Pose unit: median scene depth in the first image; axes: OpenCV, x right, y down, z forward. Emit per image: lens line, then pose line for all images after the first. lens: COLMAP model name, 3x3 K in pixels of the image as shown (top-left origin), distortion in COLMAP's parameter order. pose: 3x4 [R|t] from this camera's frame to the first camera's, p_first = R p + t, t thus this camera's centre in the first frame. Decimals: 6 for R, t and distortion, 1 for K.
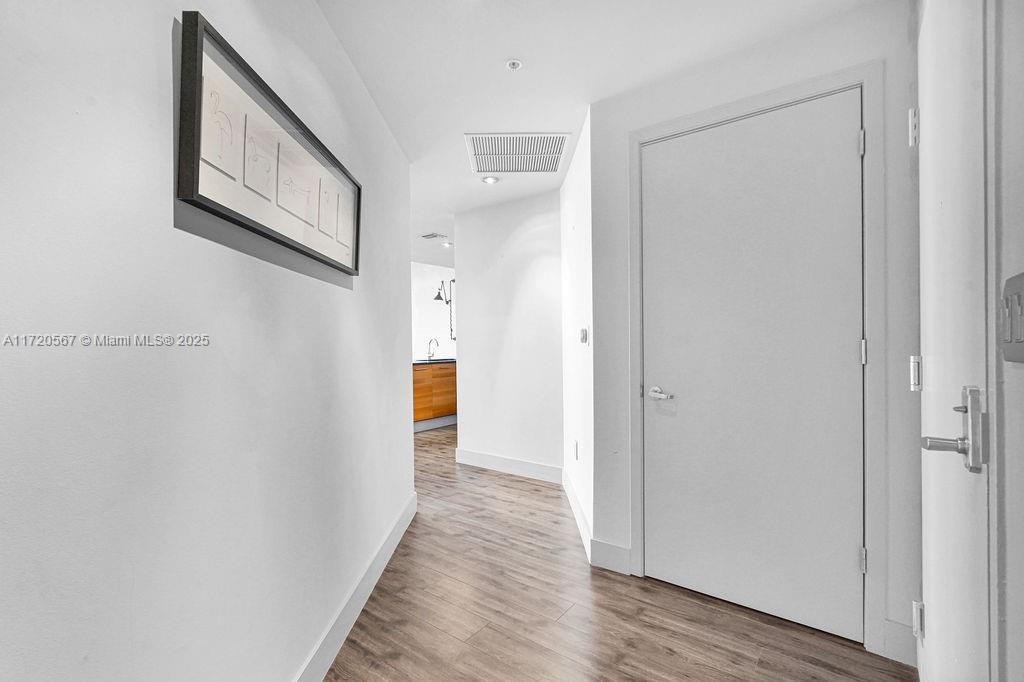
lens RADIAL K [[461.2, 0, 510.4], [0, 461.2, 336.6], [0, 0, 1]] dist [-0.014897, 0.007997]
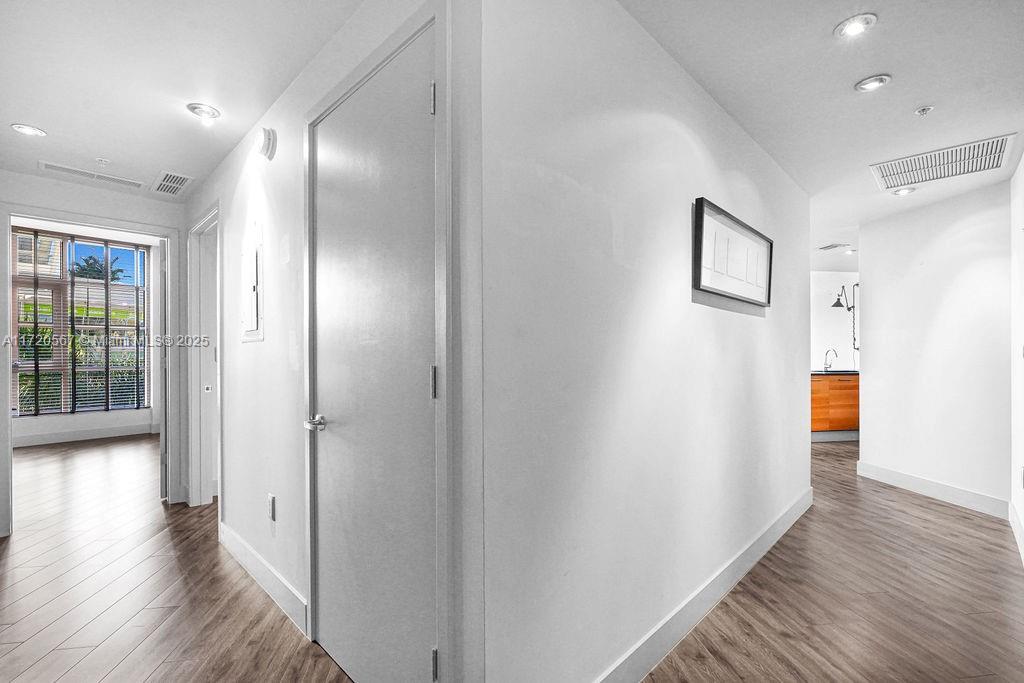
lens RADIAL K [[458.4, 0, 512.4], [0, 458.4, 353.9], [0, 0, 1]] dist [-0.001003, 0.000682]
pose [[0.718429, 0.014965, -0.695439, 0.039660], [-0.000455, 0.999778, 0.021044, -0.010510], [0.695600, -0.014802, 0.718277, -0.282401]]
